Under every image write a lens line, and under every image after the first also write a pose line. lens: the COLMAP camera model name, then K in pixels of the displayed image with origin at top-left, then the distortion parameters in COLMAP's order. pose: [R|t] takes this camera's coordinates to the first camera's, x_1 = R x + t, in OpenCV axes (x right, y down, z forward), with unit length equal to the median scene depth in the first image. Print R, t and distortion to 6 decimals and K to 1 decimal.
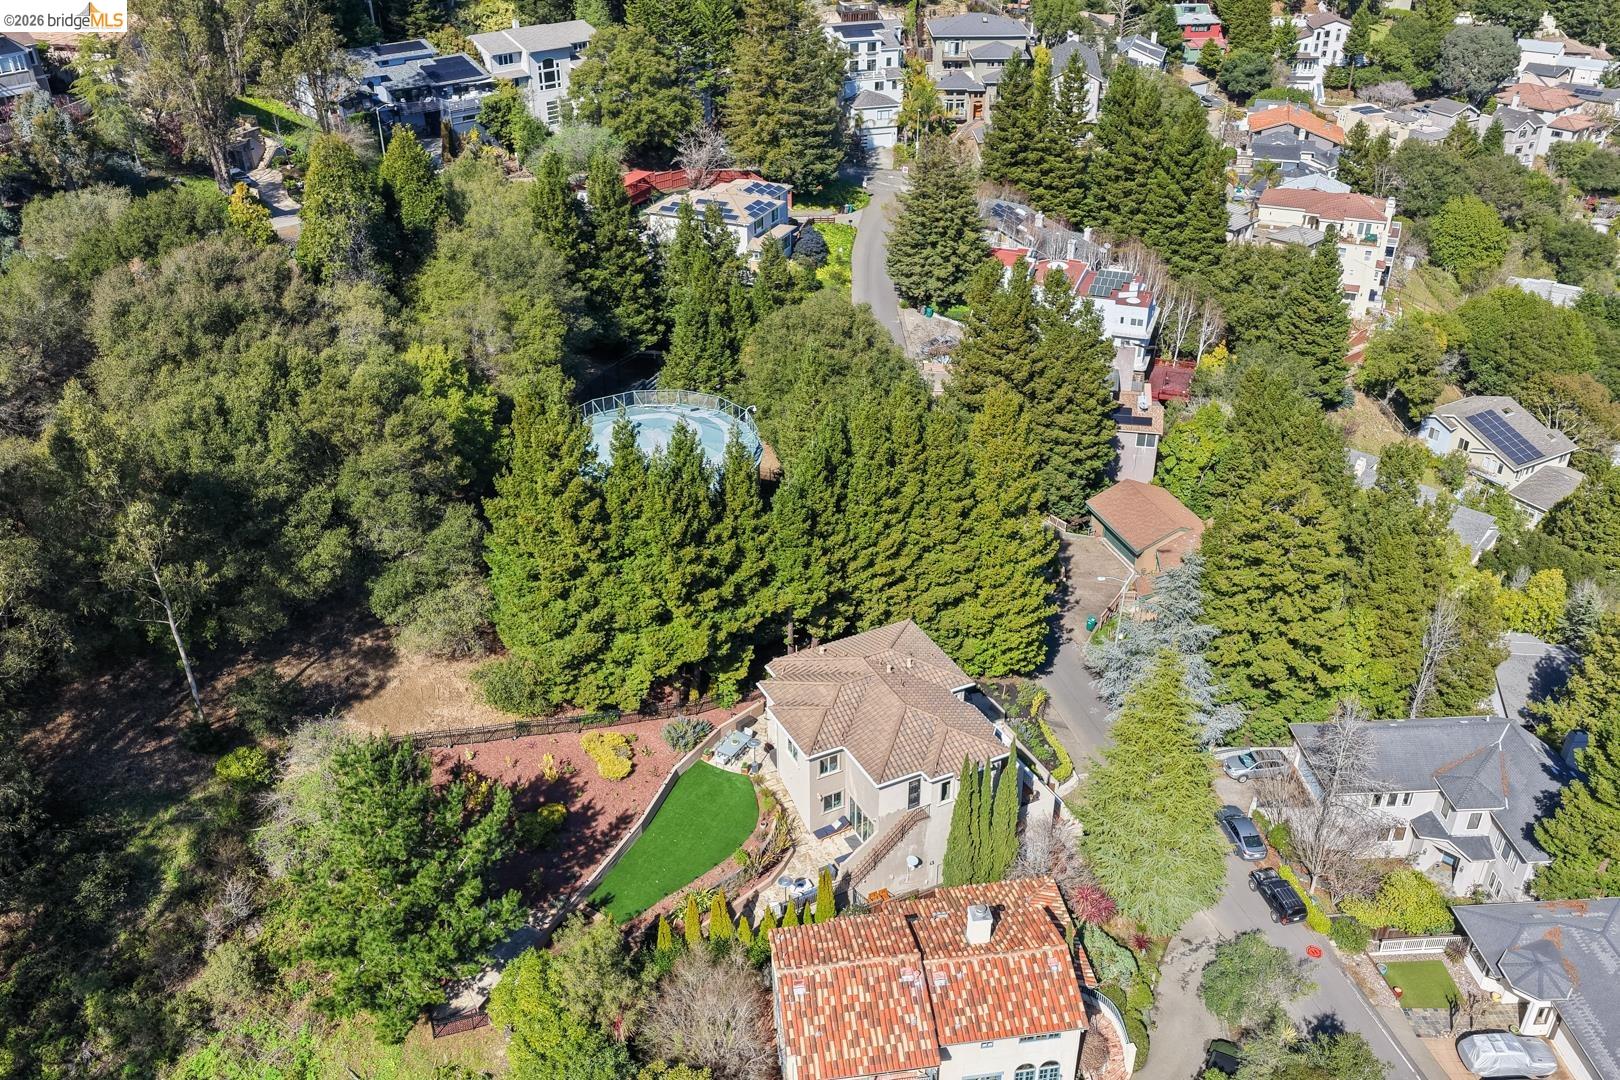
lens RADIAL K [[1341.2, 0, 810.7], [0, 1341.2, 533.9], [0, 0, 1]] dist [-0.010079, 0.026014]
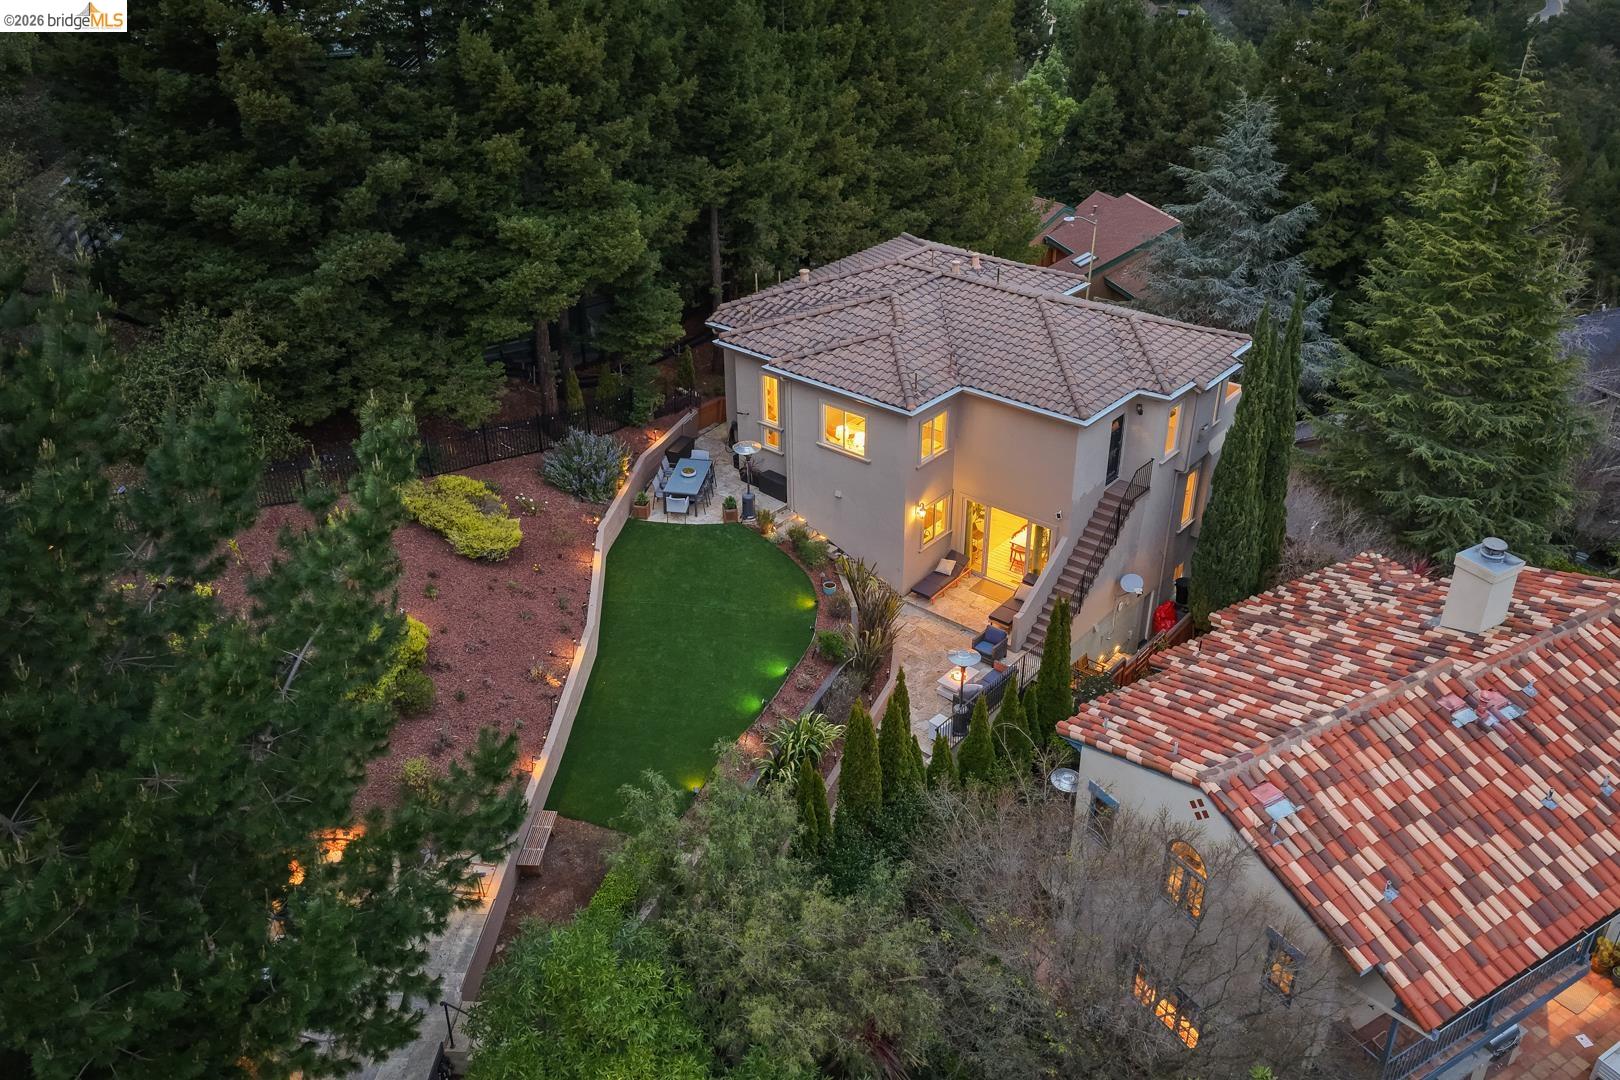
lens RADIAL K [[1341.2, 0, 811.5], [0, 1341.2, 534.8], [0, 0, 1]] dist [-0.010079, 0.026014]
pose [[0.920068, -0.194788, 0.339902, -0.073340], [0.197358, 0.979950, 0.027362, 0.067021], [-0.338416, 0.041907, 0.940063, 0.201299]]
